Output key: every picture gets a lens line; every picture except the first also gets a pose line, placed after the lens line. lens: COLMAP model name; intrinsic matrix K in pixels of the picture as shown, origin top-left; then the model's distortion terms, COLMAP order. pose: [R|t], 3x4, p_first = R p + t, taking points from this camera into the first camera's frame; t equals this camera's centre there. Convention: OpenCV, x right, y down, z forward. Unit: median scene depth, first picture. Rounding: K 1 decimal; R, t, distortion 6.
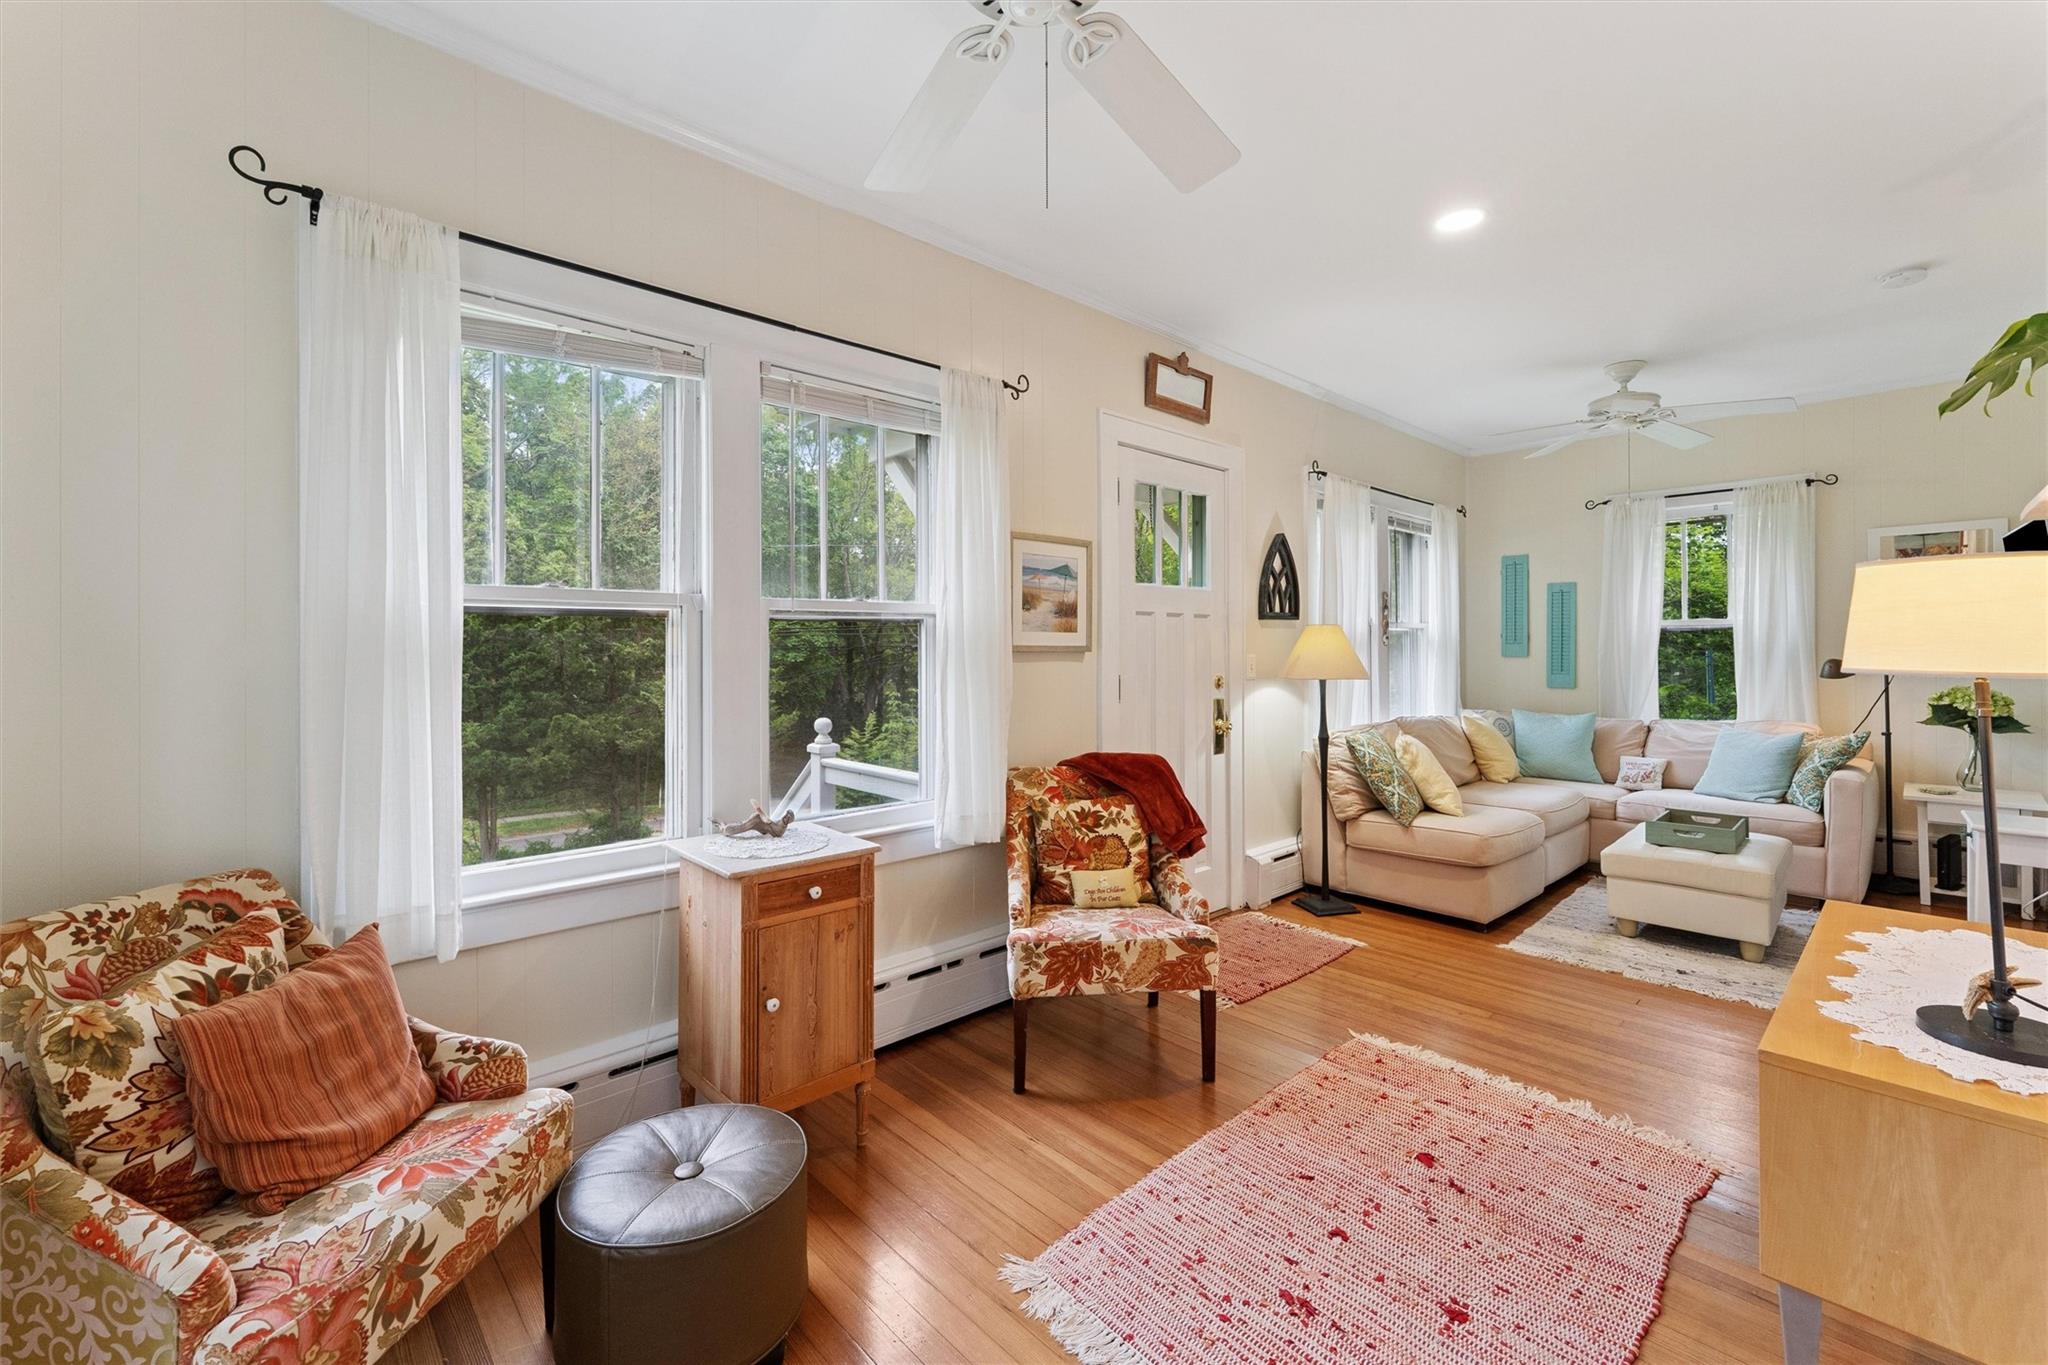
lens RADIAL K [[847.7, 0, 1029.0], [0, 847.7, 657.0], [0, 0, 1]] dist [-0.000169, 0.000637]
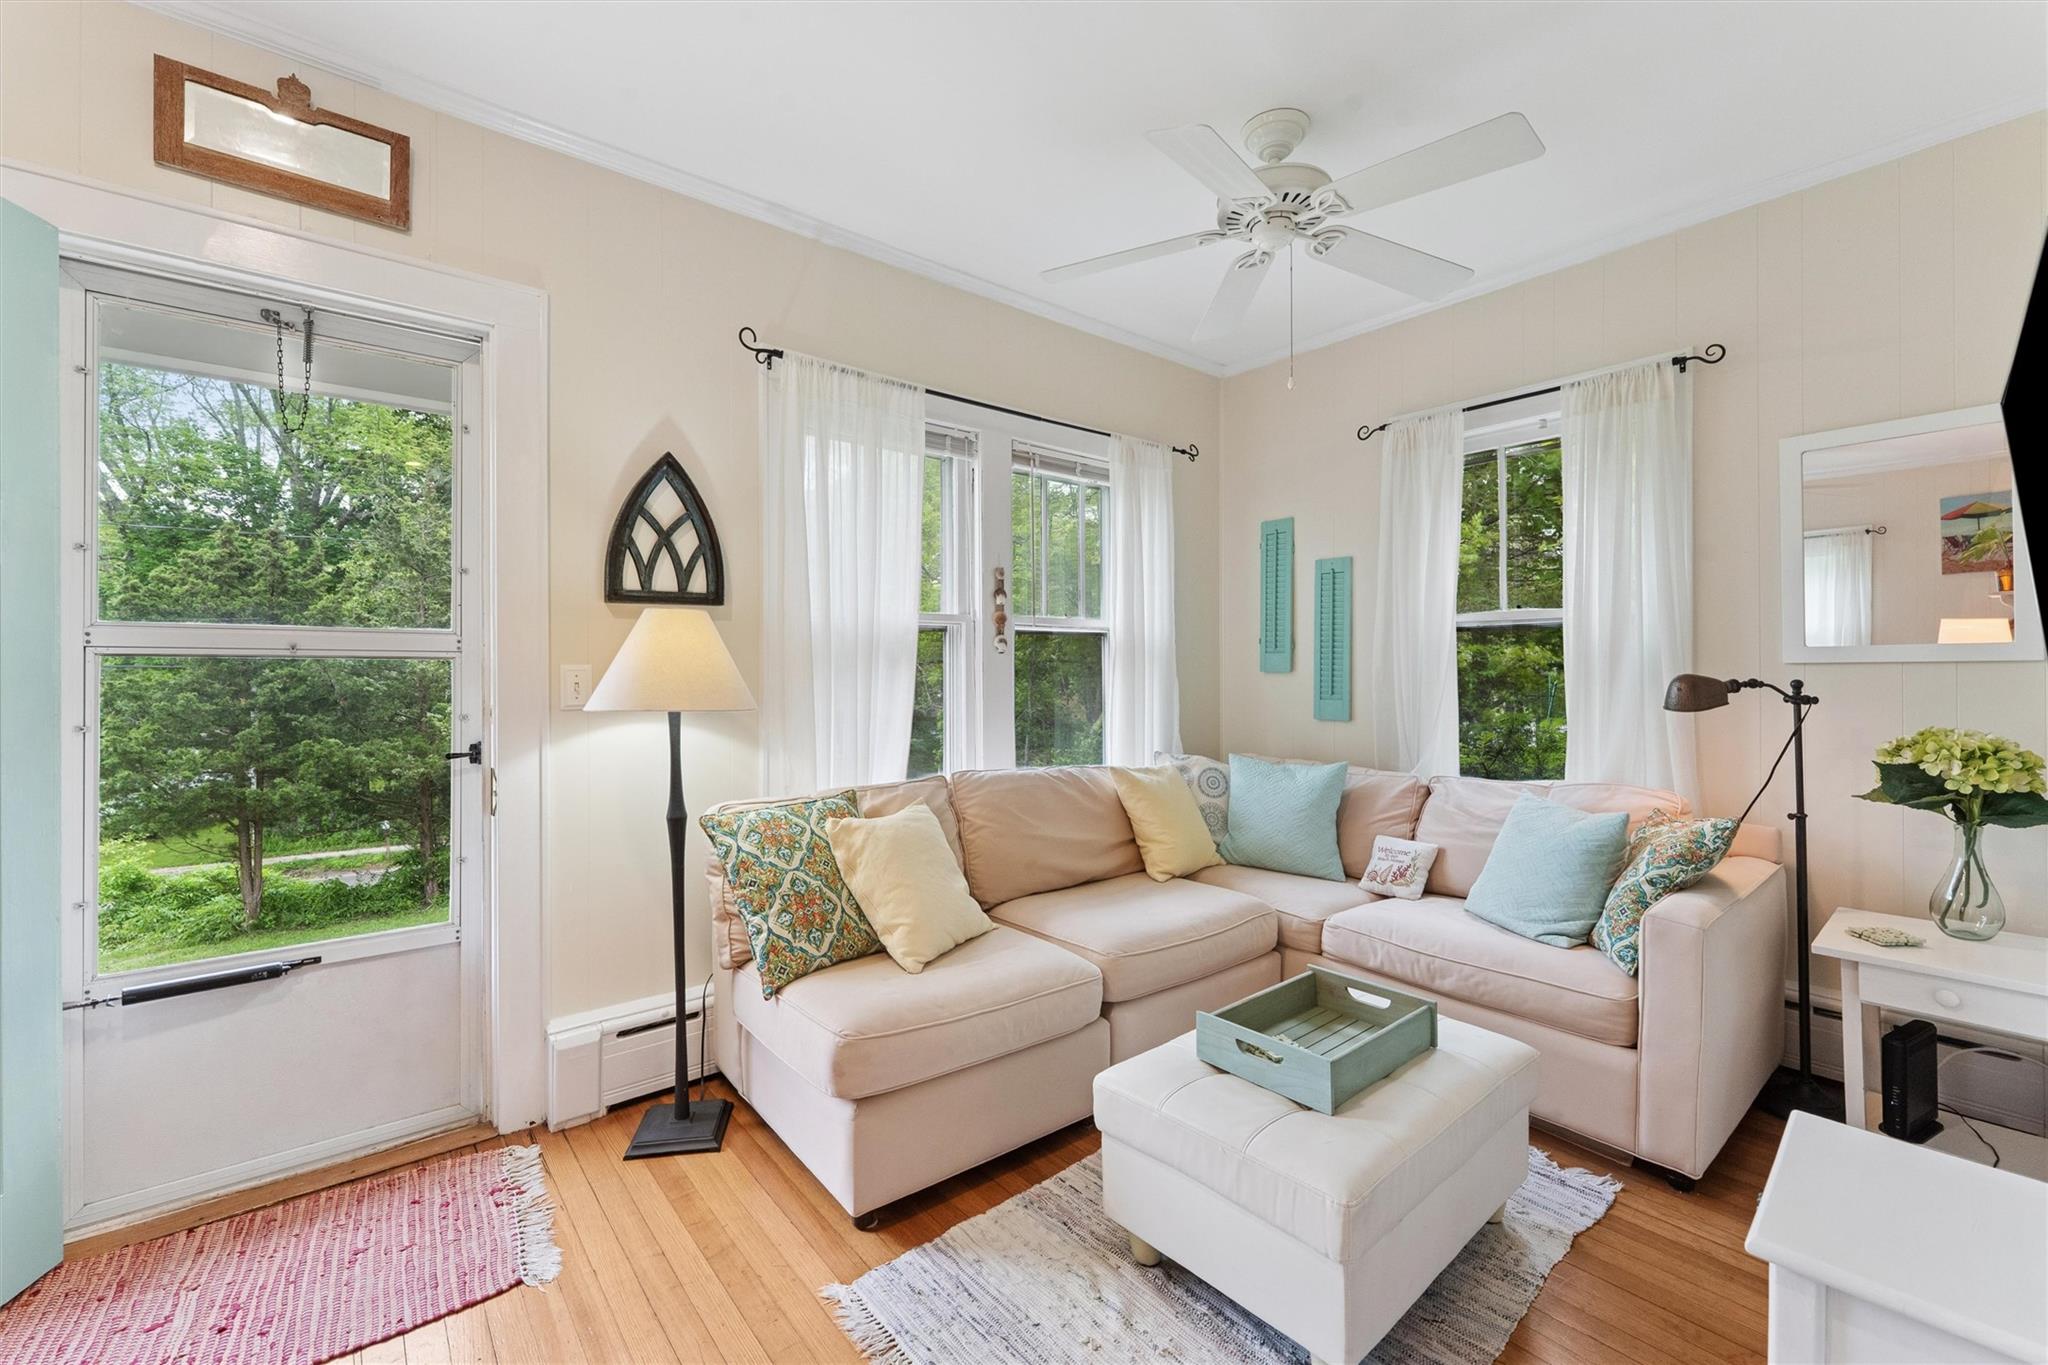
lens RADIAL K [[847.7, 0, 1019.2], [0, 847.7, 674.0], [0, 0, 1]] dist [-0.000169, 0.000637]
pose [[0.997986, 0.001137, -0.063420, 0.574452], [-0.001303, 0.999996, -0.002583, 0.004214], [0.063417, 0.002661, 0.997984, 0.452864]]
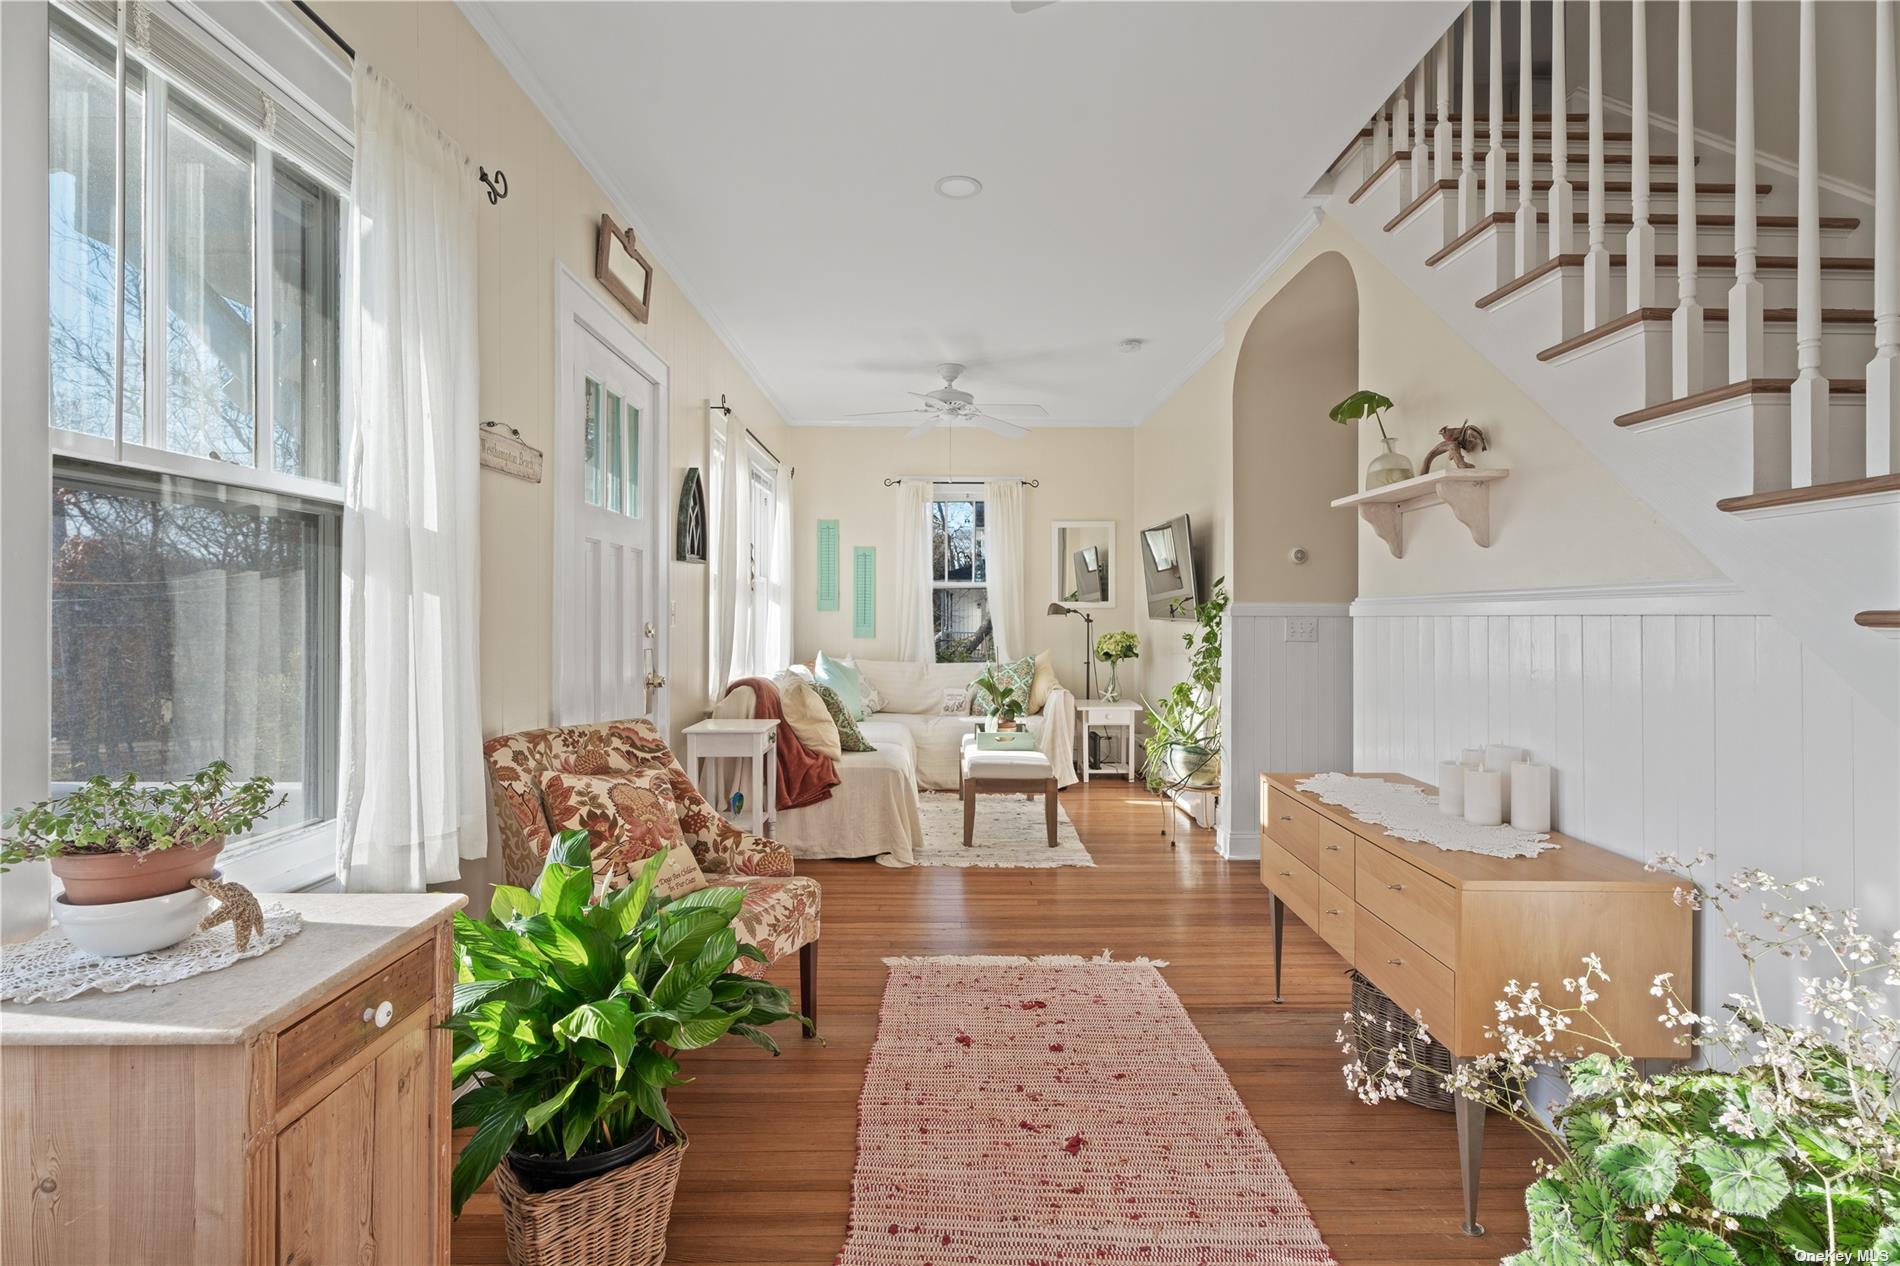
lens RADIAL K [[835.8, 0, 941.1], [0, 835.8, 626.4], [0, 0, 1]] dist [-0.000078, -0.000027]
pose [[0.685592, -0.002051, 0.727983, -0.173900], [-0.002266, 0.999985, 0.004952, 0.019909], [-0.727982, -0.005045, 0.685577, 0.189592]]
